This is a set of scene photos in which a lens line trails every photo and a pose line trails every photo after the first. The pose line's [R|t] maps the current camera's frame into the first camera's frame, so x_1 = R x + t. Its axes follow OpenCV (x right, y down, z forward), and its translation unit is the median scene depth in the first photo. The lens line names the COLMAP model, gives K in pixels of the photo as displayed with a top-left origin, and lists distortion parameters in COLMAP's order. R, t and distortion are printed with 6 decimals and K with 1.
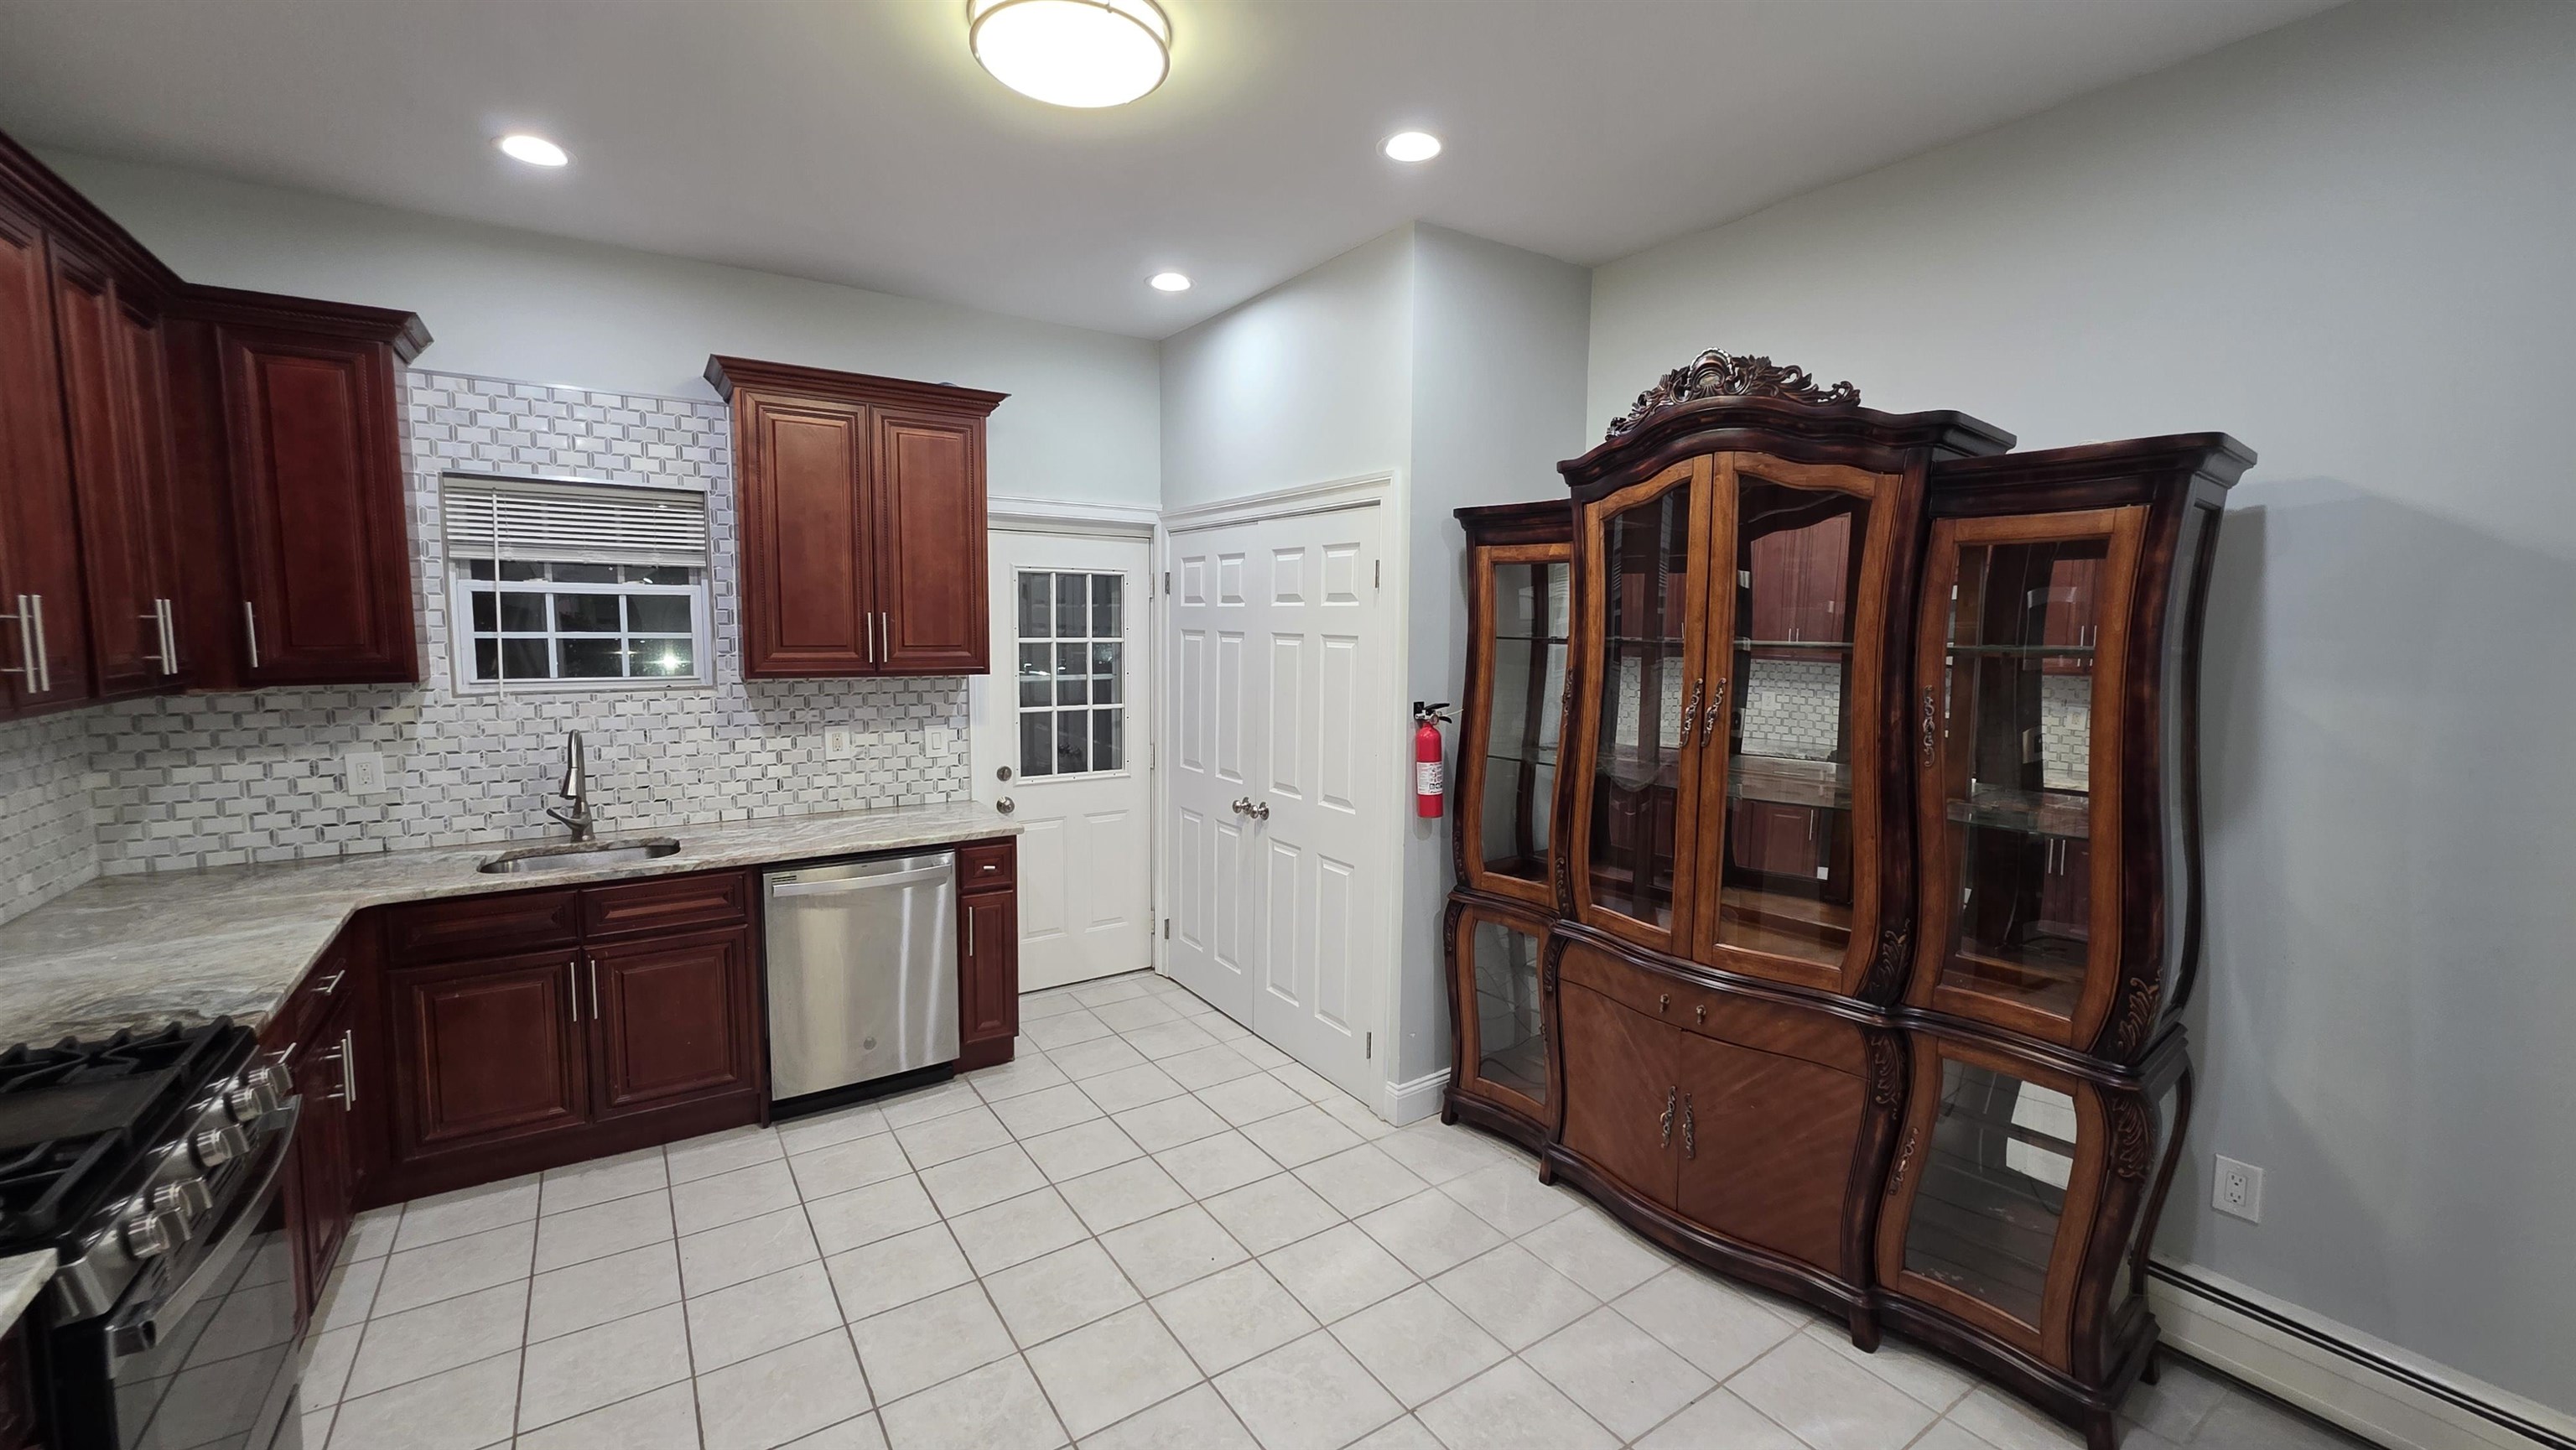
lens RADIAL K [[1025.3, 0, 1291.5], [0, 1025.3, 714.1], [0, 0, 1]] dist [0.000900, -0.000064]
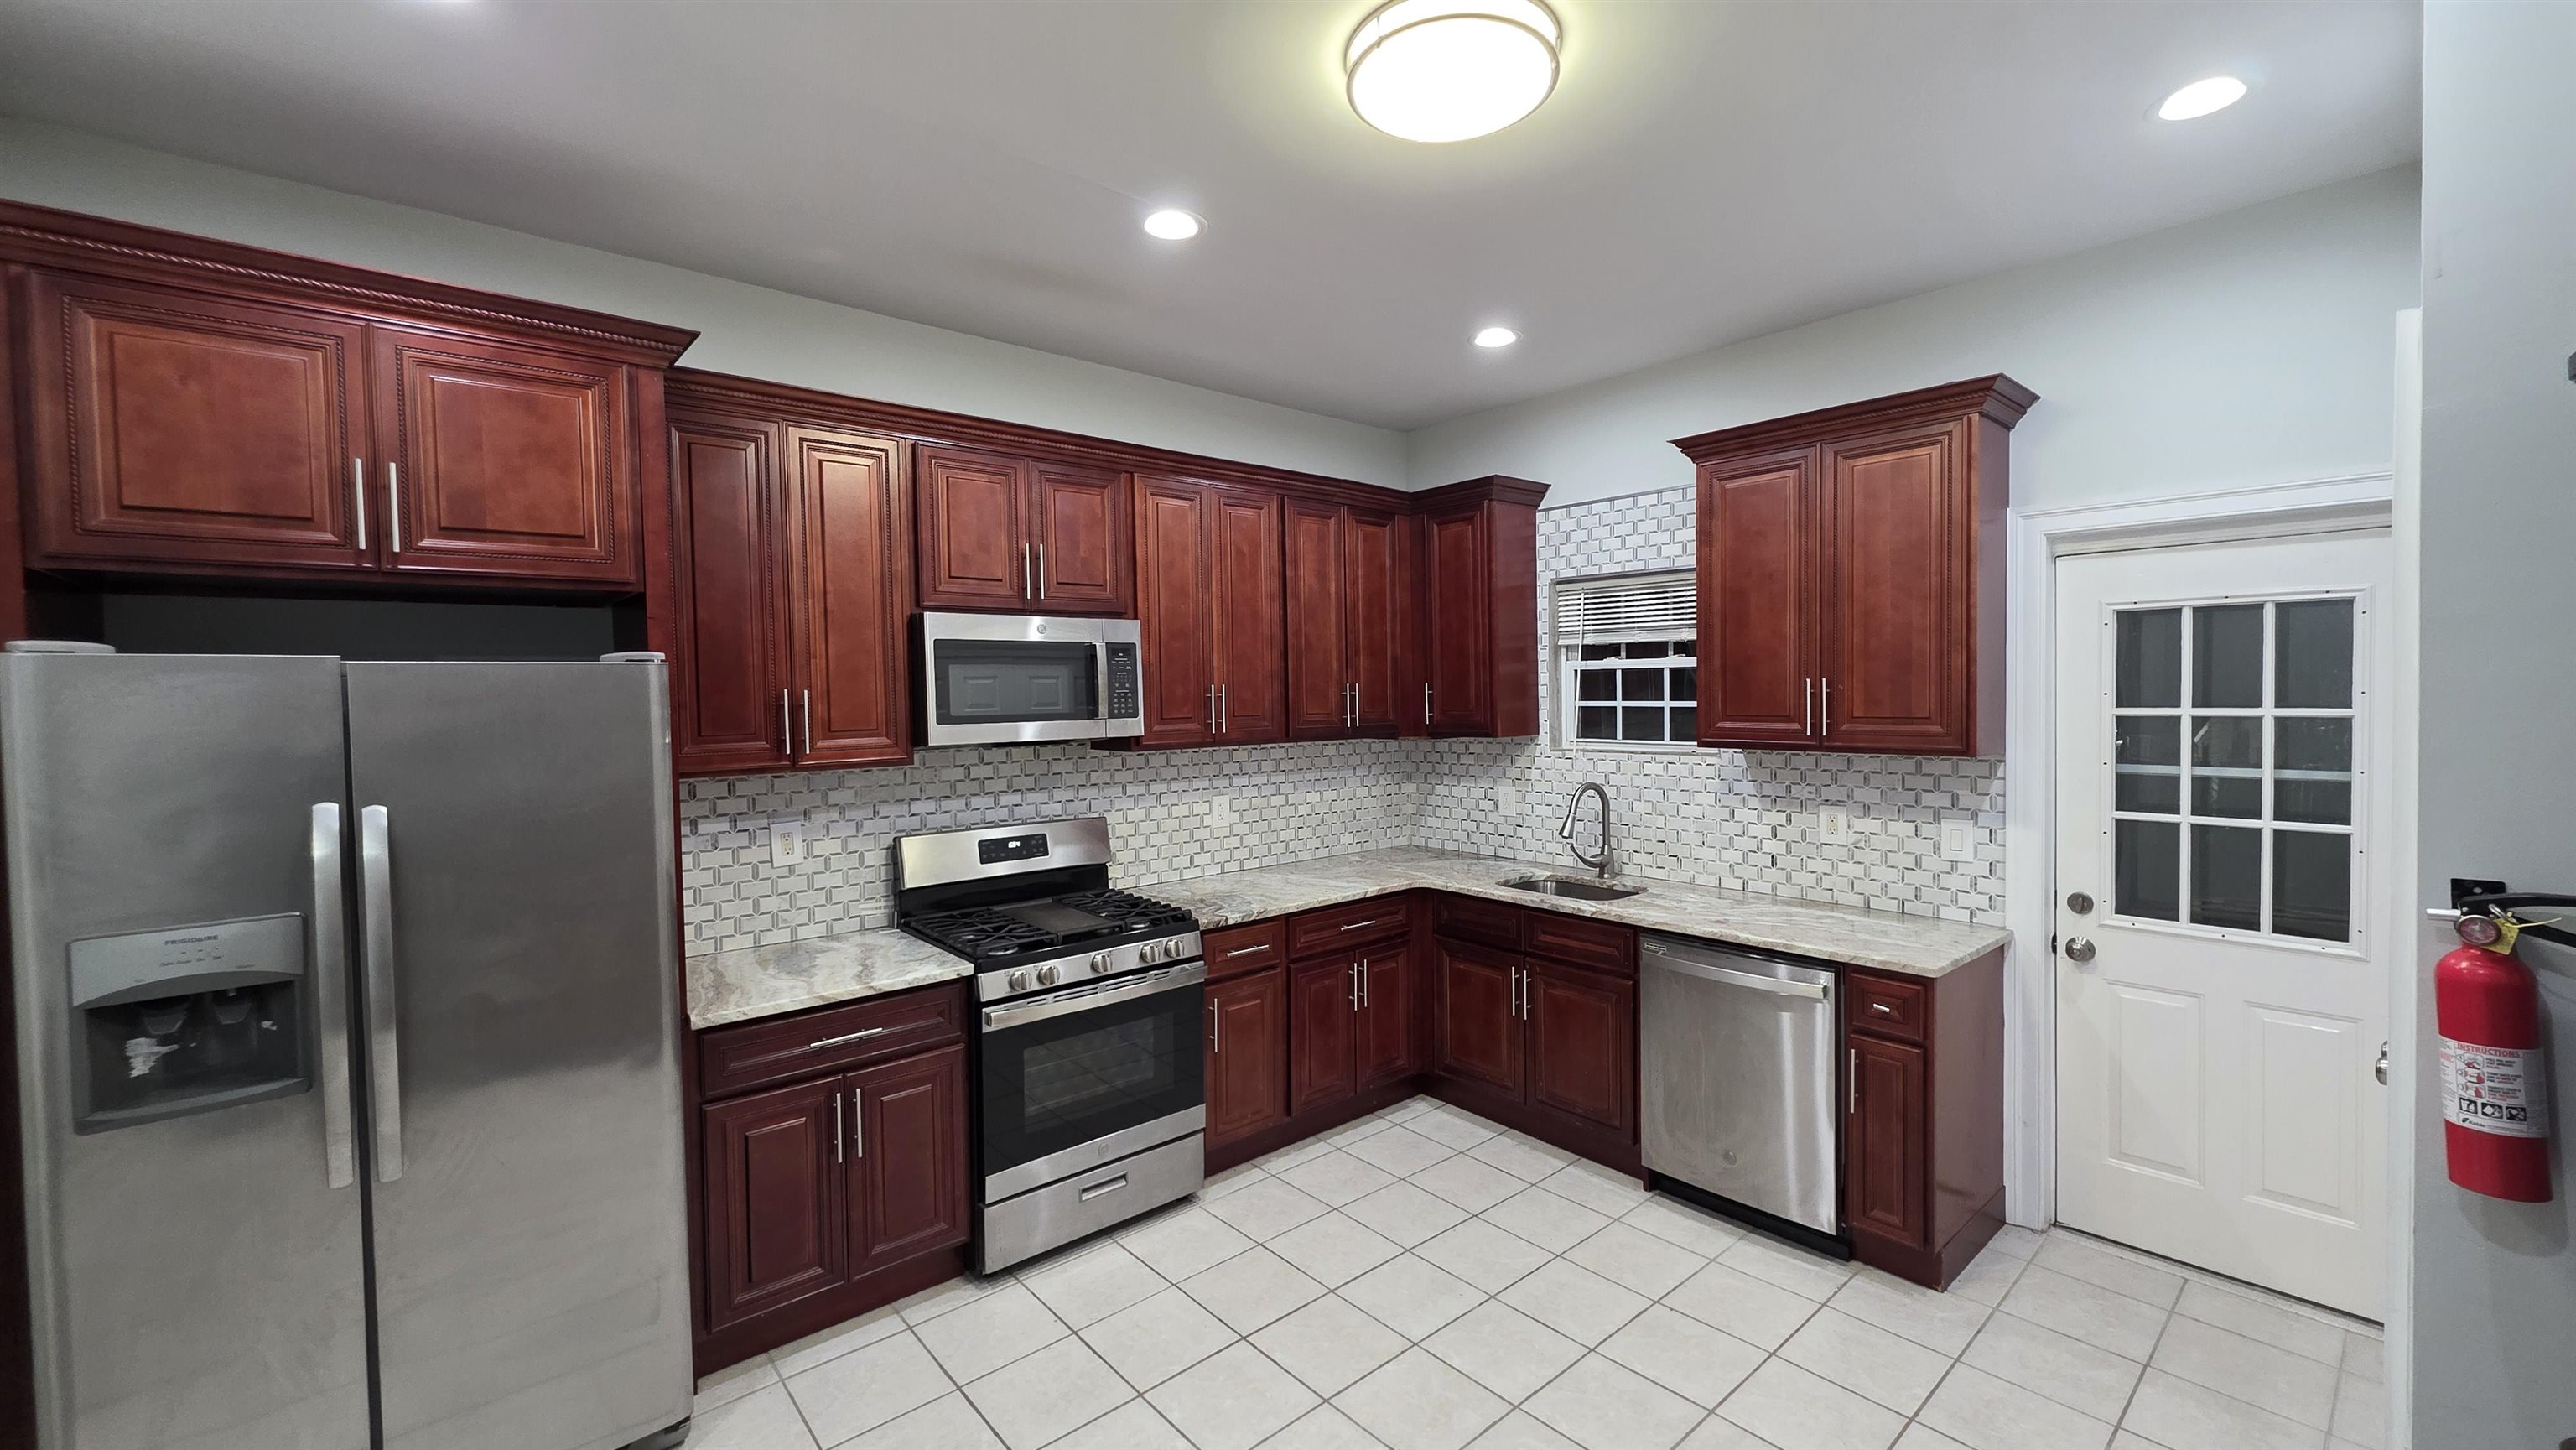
lens RADIAL K [[1025.3, 0, 1291.5], [0, 1025.3, 714.1], [0, 0, 1]] dist [0.000900, -0.000064]
pose [[0.134054, 0.012280, -0.990898, 0.404936], [-0.074434, 0.997223, 0.002288, -0.038116], [0.988175, 0.073450, 0.134596, 0.450703]]
